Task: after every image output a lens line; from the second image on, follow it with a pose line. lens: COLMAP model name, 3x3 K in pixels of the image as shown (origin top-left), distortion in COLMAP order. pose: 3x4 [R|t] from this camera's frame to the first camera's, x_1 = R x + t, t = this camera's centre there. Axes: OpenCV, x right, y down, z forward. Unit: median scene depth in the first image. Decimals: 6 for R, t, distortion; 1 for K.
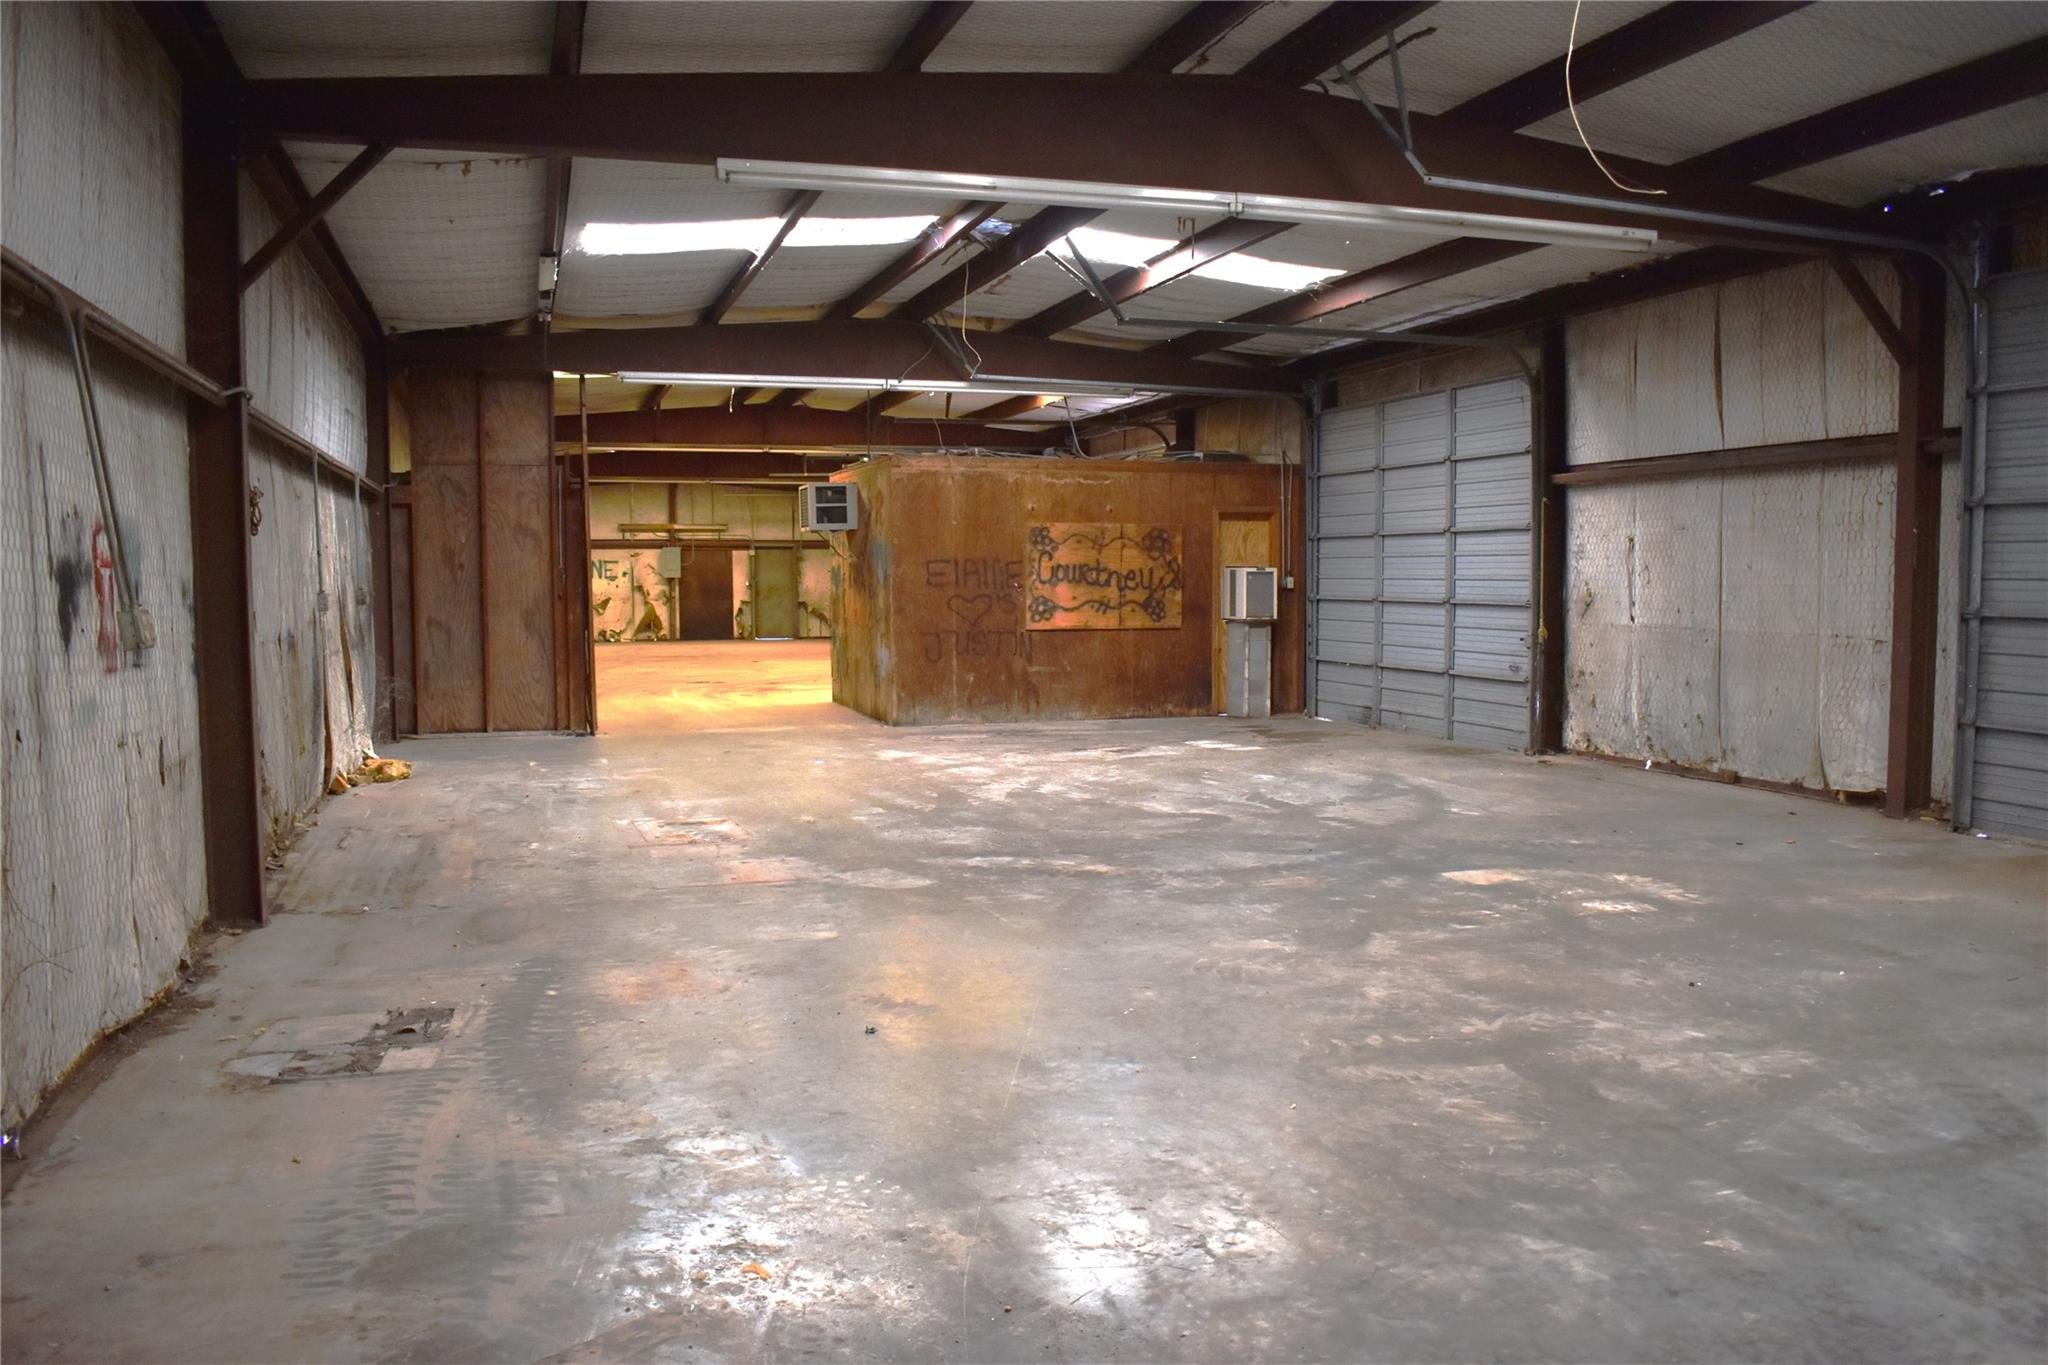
lens RADIAL K [[1593.3, 0, 1024.1], [0, 1593.3, 685.4], [0, 0, 1]] dist [-0.100064, 0.015671]
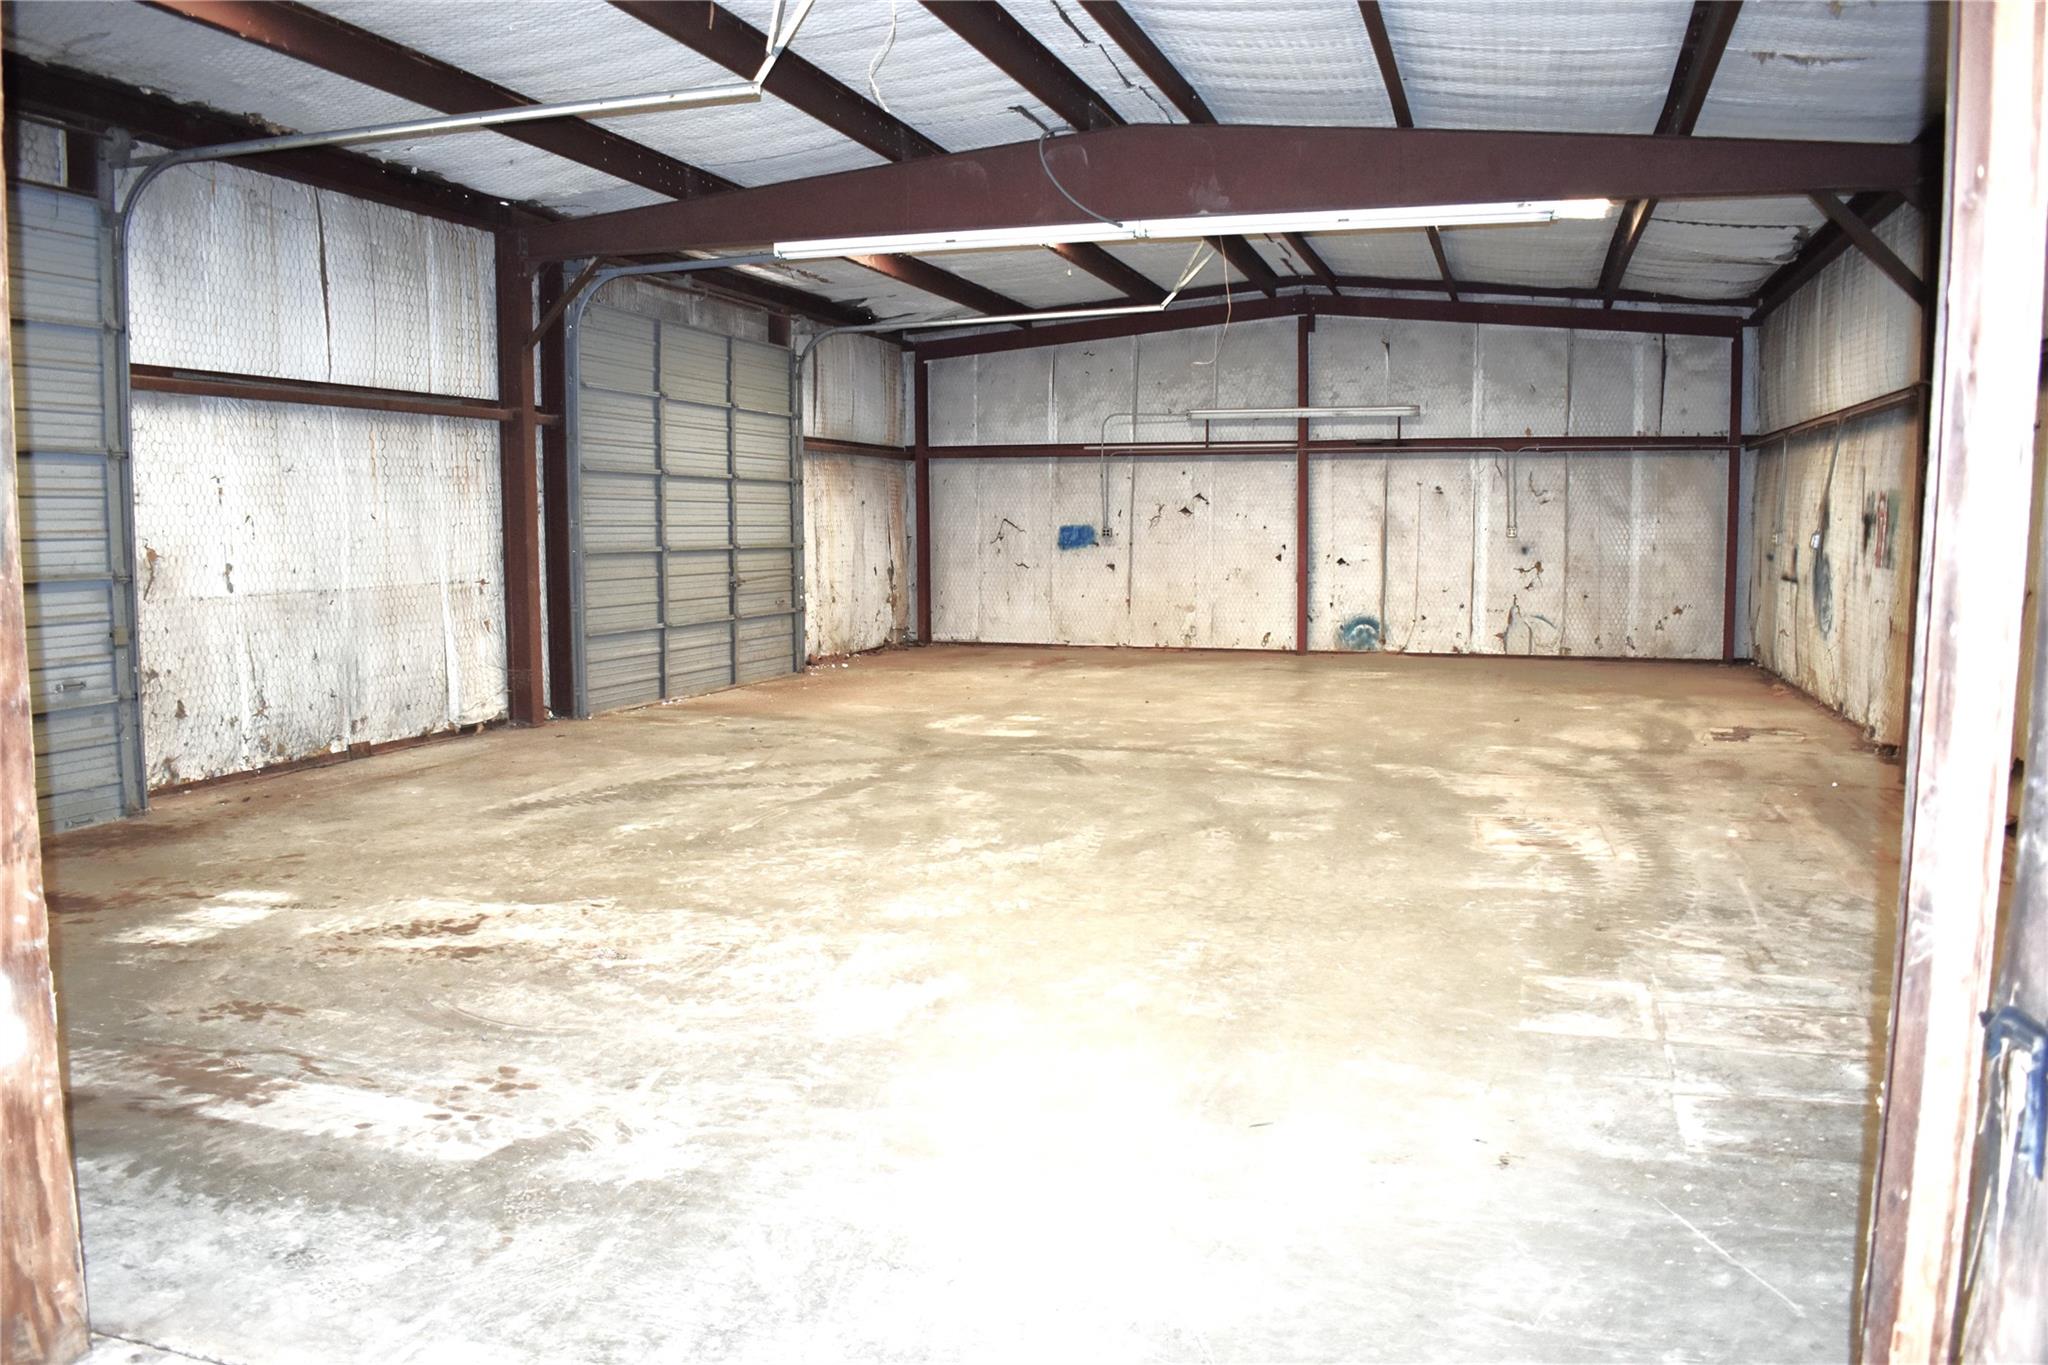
lens RADIAL K [[1593.3, 0, 1024.1], [0, 1593.3, 685.4], [0, 0, 1]] dist [-0.100064, 0.015671]
pose [[-0.819490, -0.053201, 0.570619, -0.390677], [0.045046, 0.986622, 0.156678, -0.107333], [-0.571321, 0.154100, -0.806130, 1.565783]]
